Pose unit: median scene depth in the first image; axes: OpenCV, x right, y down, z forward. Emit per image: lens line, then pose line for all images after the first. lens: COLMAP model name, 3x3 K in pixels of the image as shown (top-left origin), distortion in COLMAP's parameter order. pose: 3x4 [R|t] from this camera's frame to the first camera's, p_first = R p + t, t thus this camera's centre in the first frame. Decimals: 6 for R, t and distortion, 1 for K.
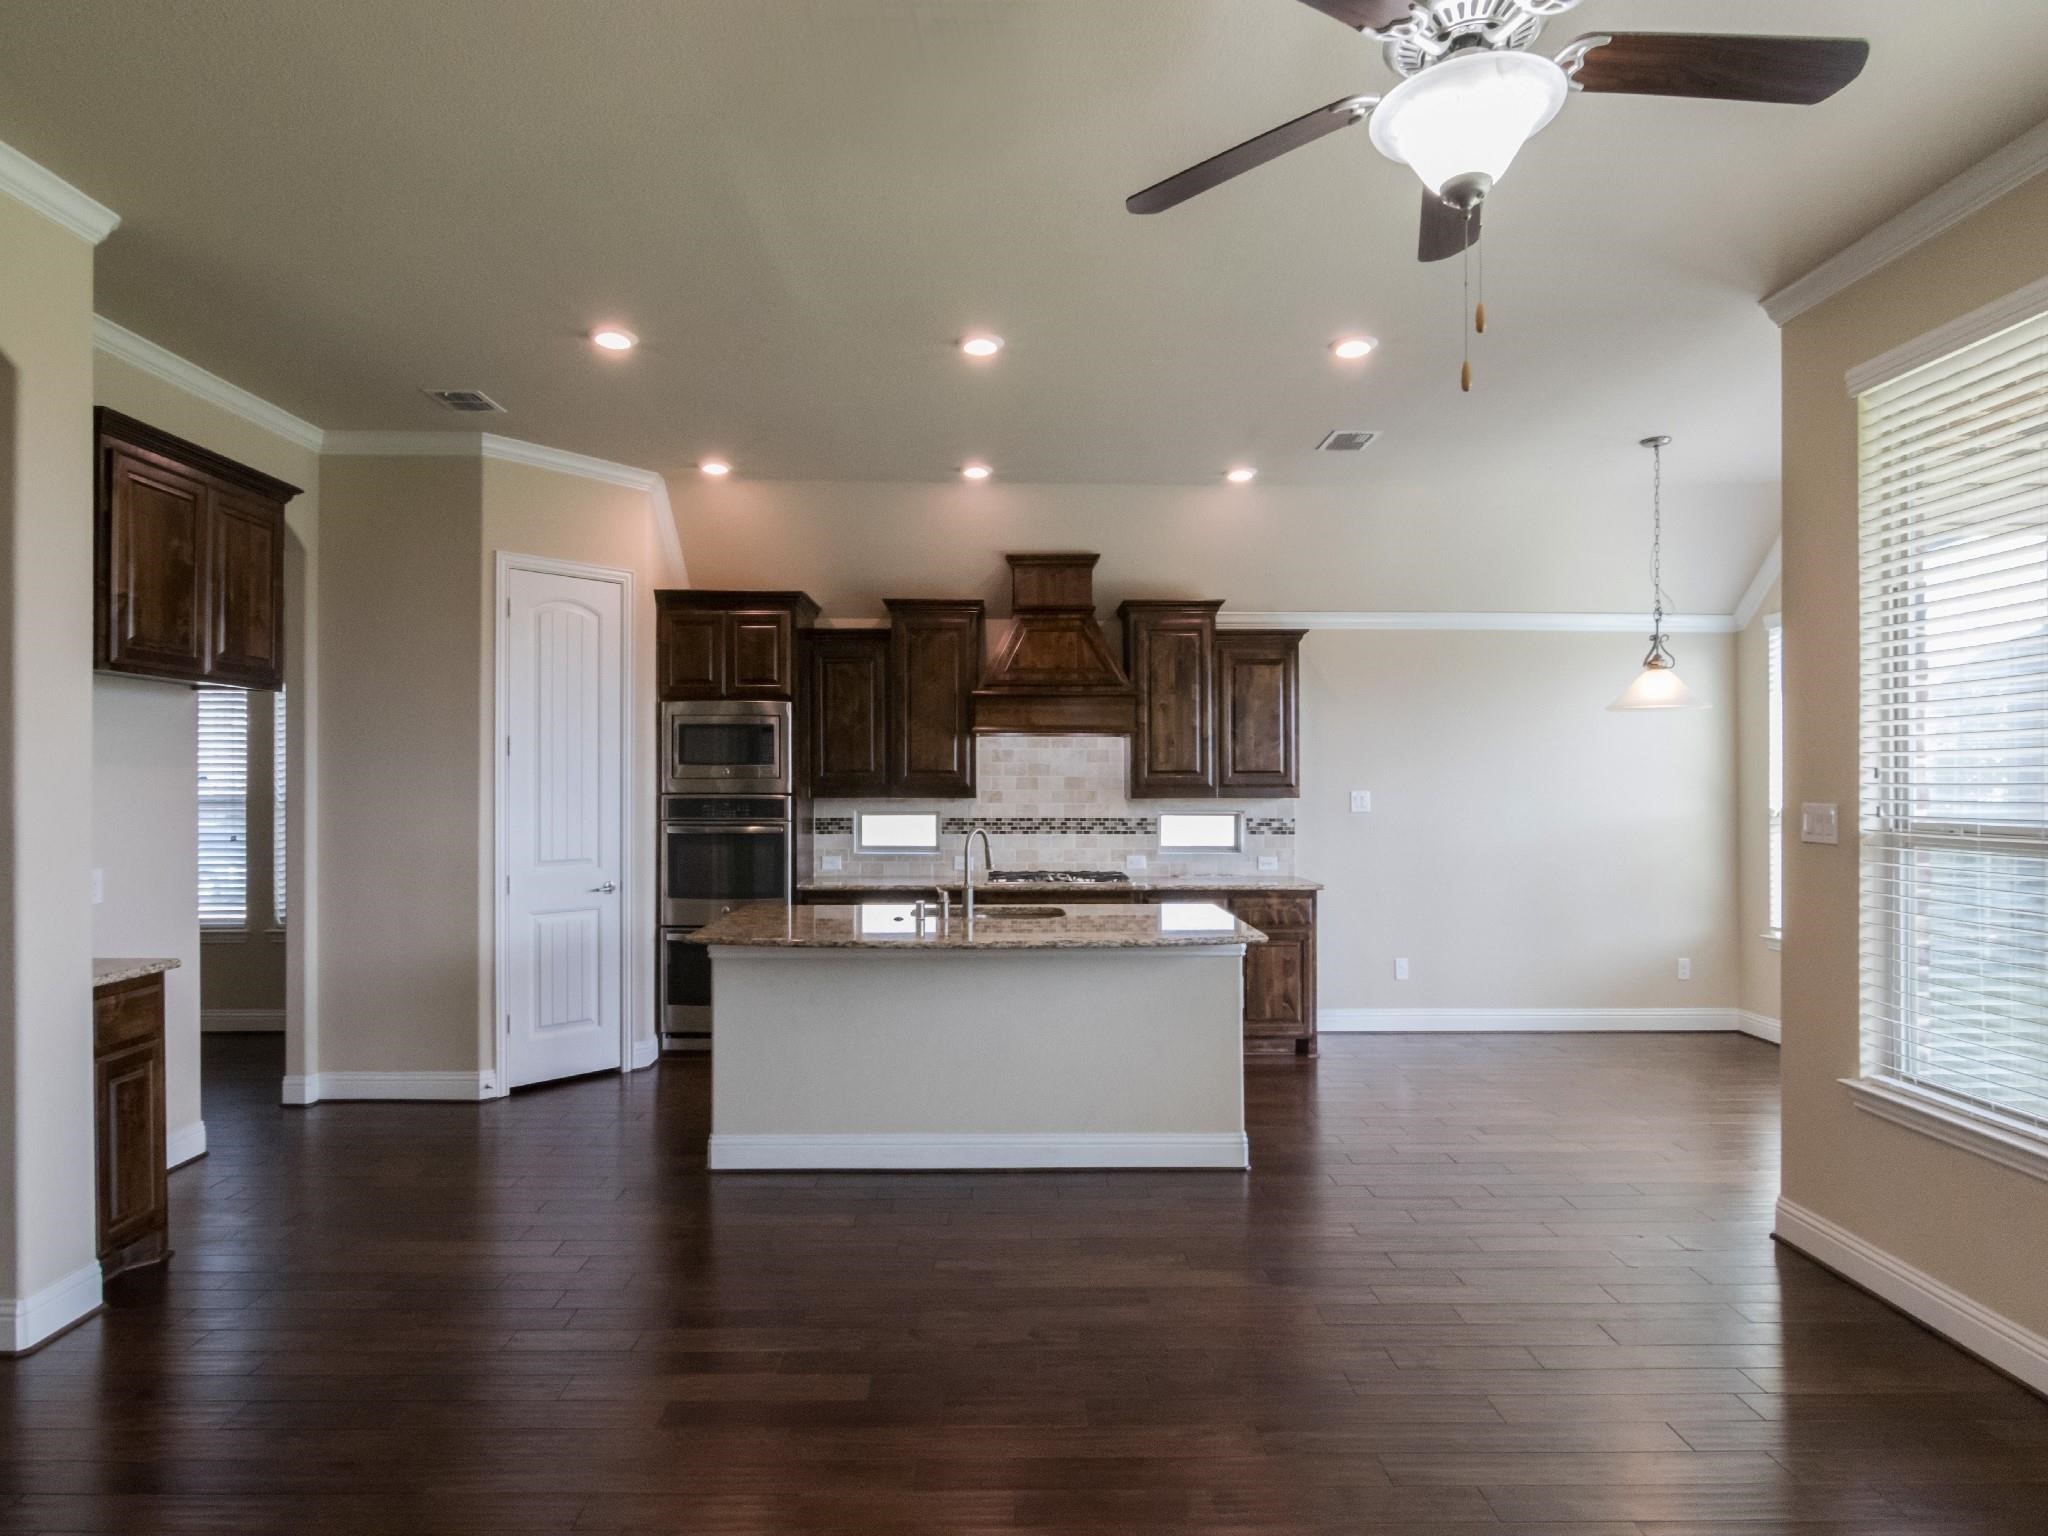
lens RADIAL K [[1122.4, 0, 1071.0], [0, 1122.4, 774.3], [0, 0, 1]] dist [-0.002679, -0.003301]
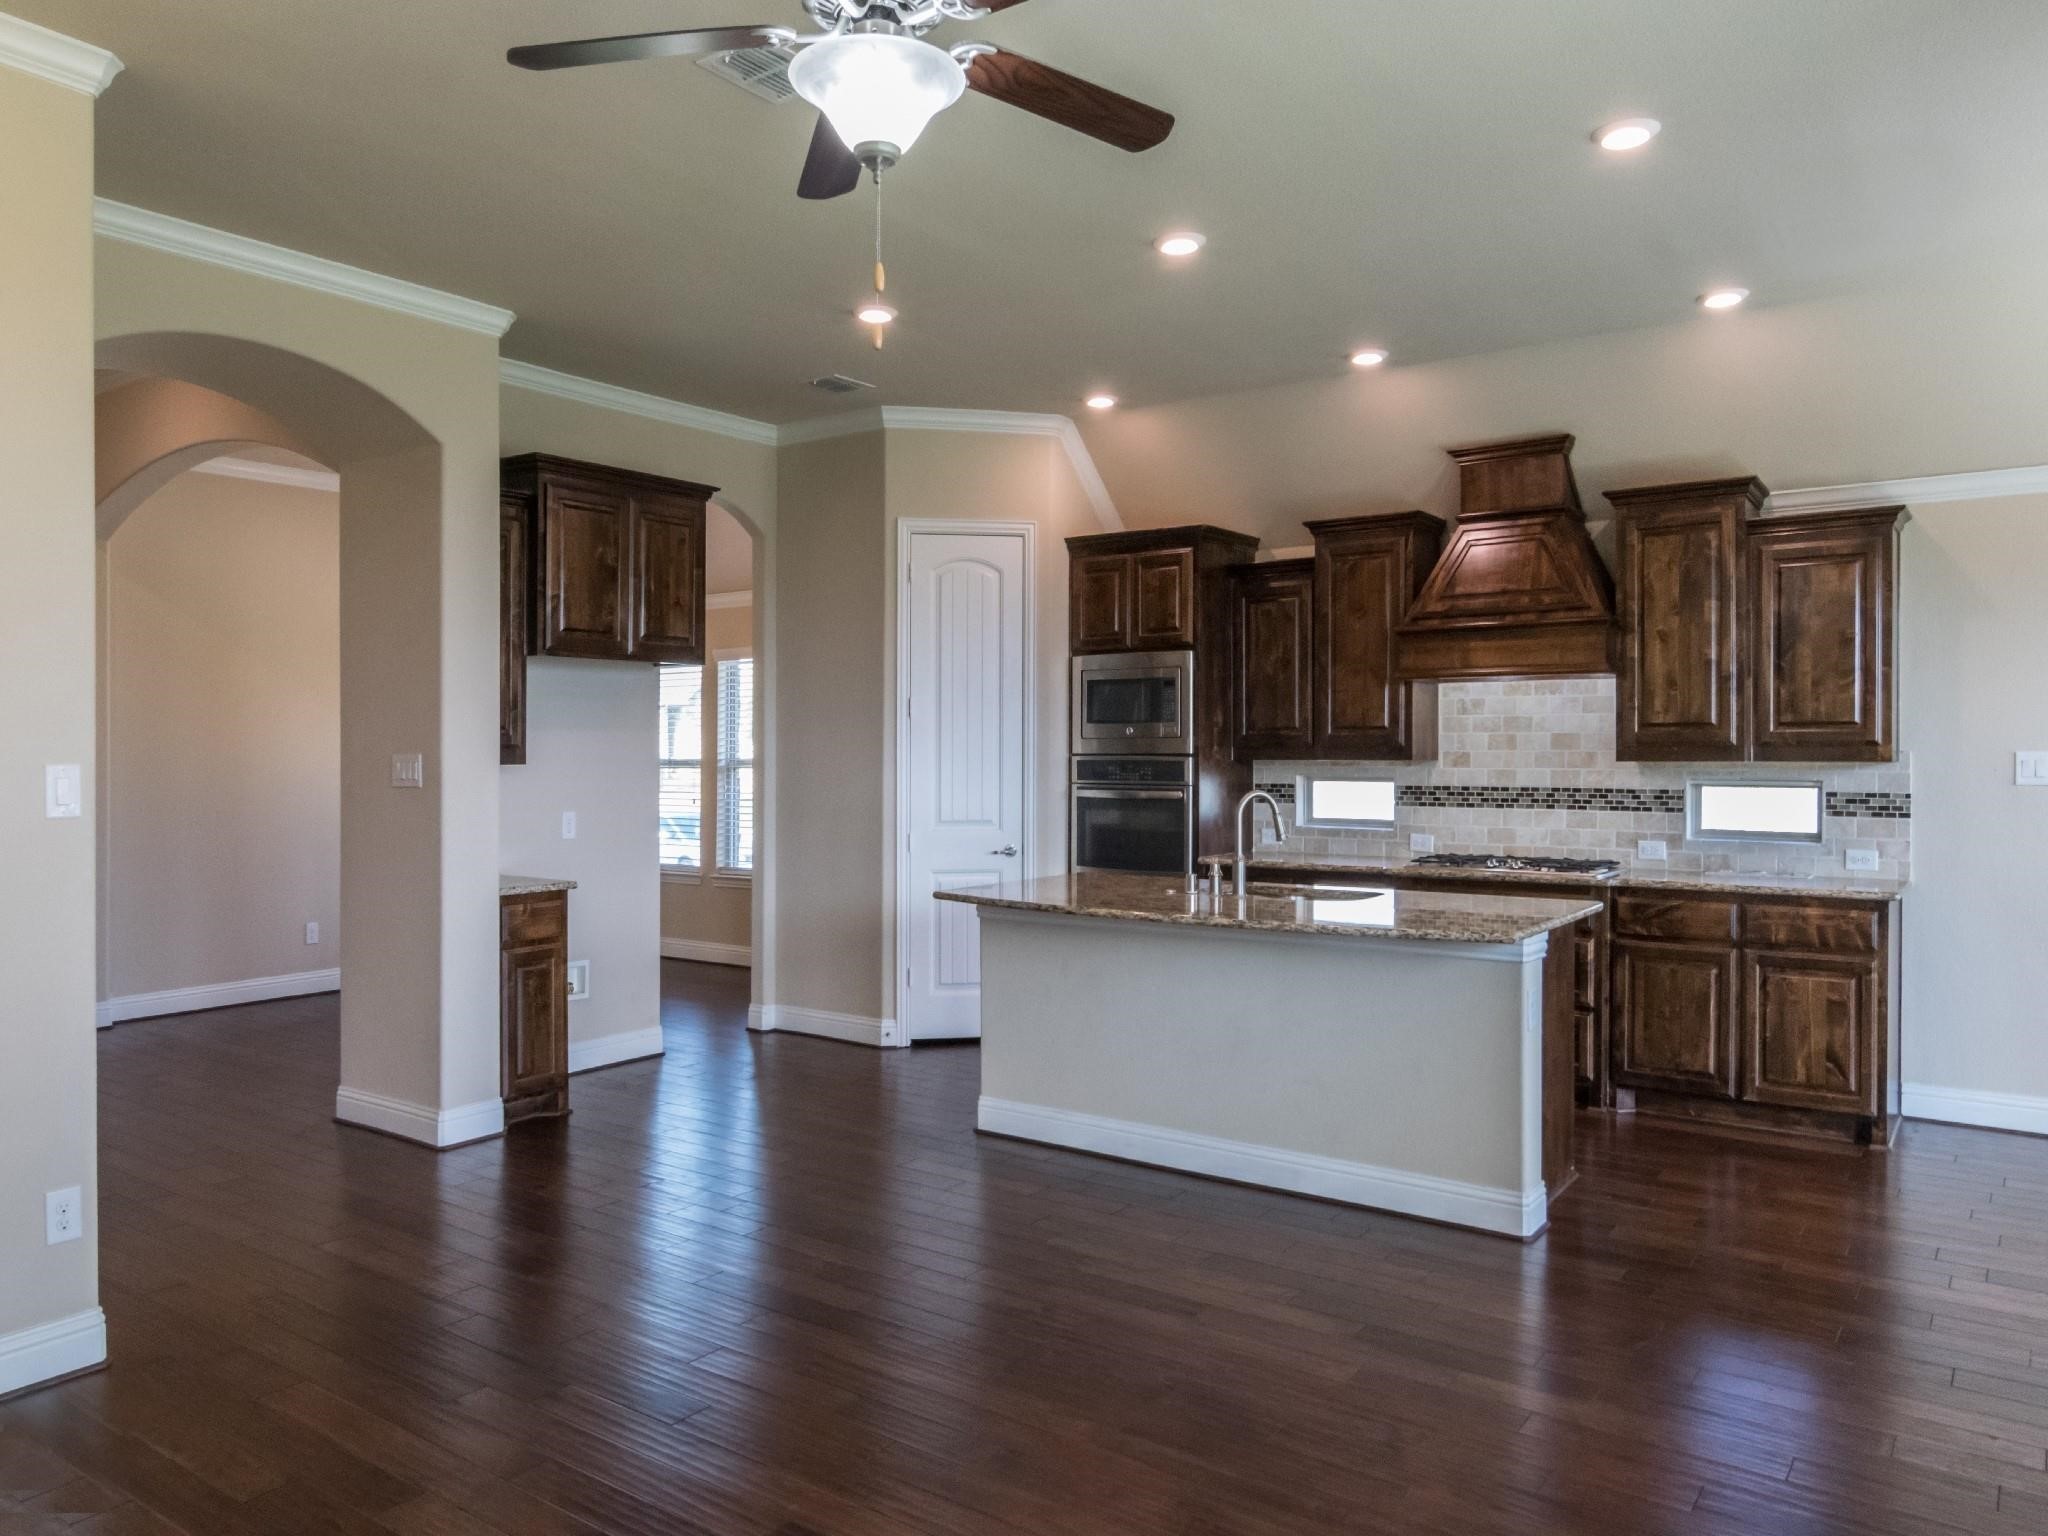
lens RADIAL K [[1504.9, 0, 1038.0], [0, 1504.9, 761.4], [0, 0, 1]] dist [-0.000066, -0.003890]
pose [[0.786160, 0.002868, -0.618016, 0.375374], [0.007427, 0.999873, 0.014088, 0.004800], [0.617979, -0.015665, 0.786039, -0.008327]]
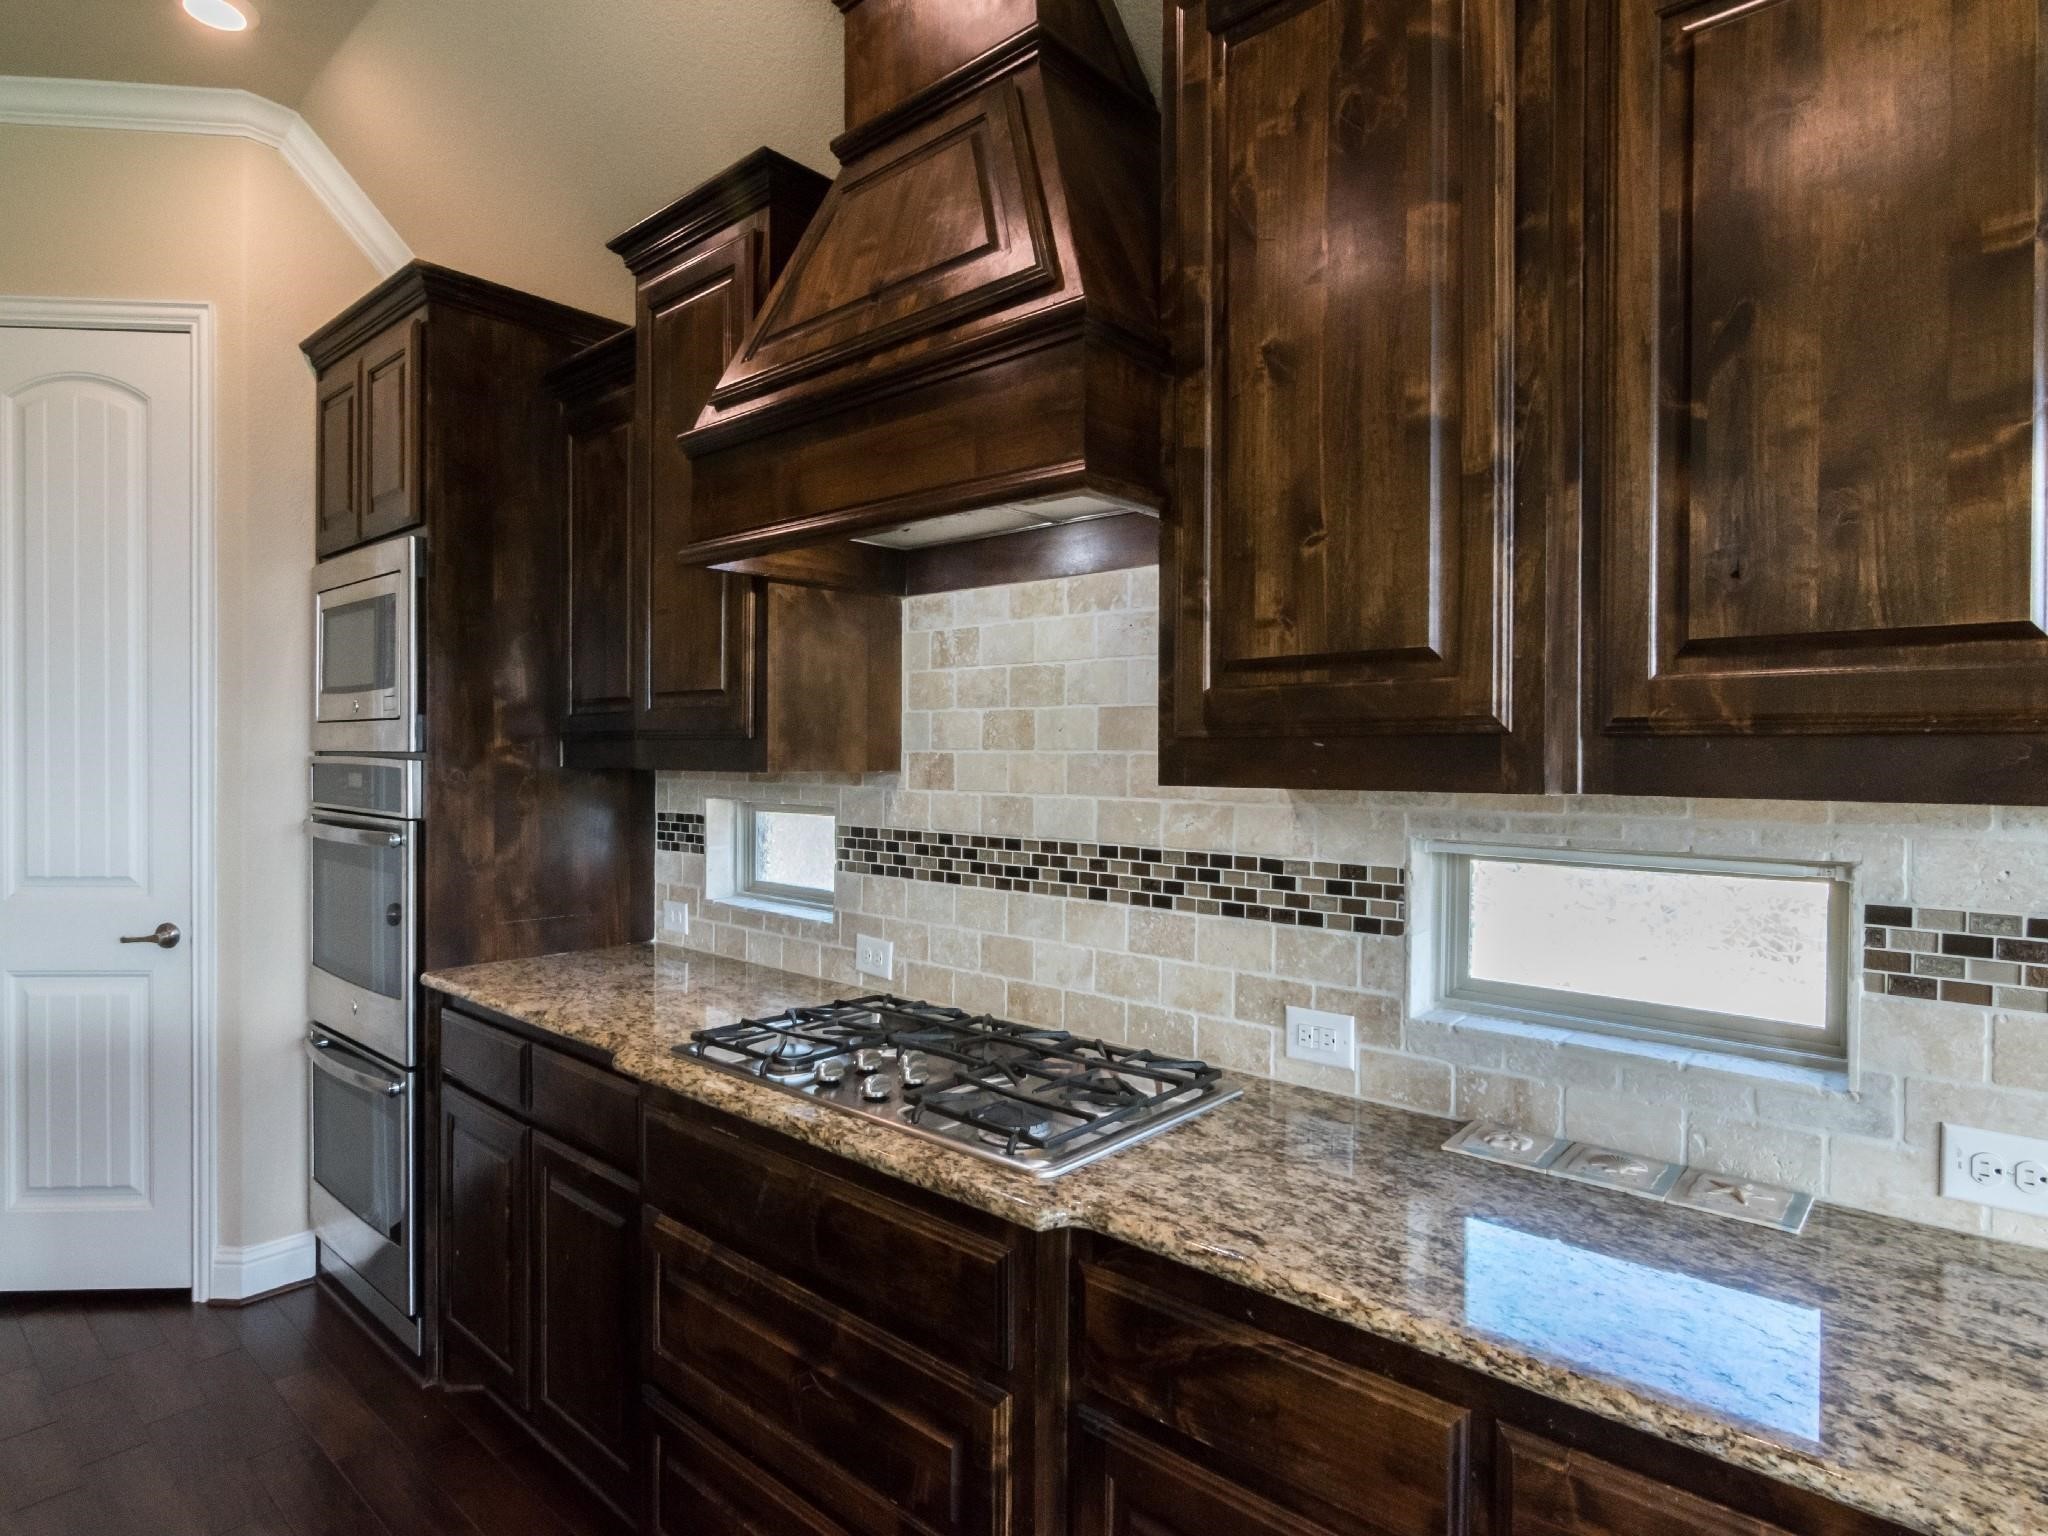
lens RADIAL K [[1122.4, 0, 1053.4], [0, 1122.4, 771.7], [0, 0, 1]] dist [-0.002679, -0.003301]
pose [[0.712141, 0.014828, -0.701880, 0.208282], [-0.000454, 0.999786, 0.020661, 0.014166], [0.702036, -0.014395, 0.711996, 0.842485]]
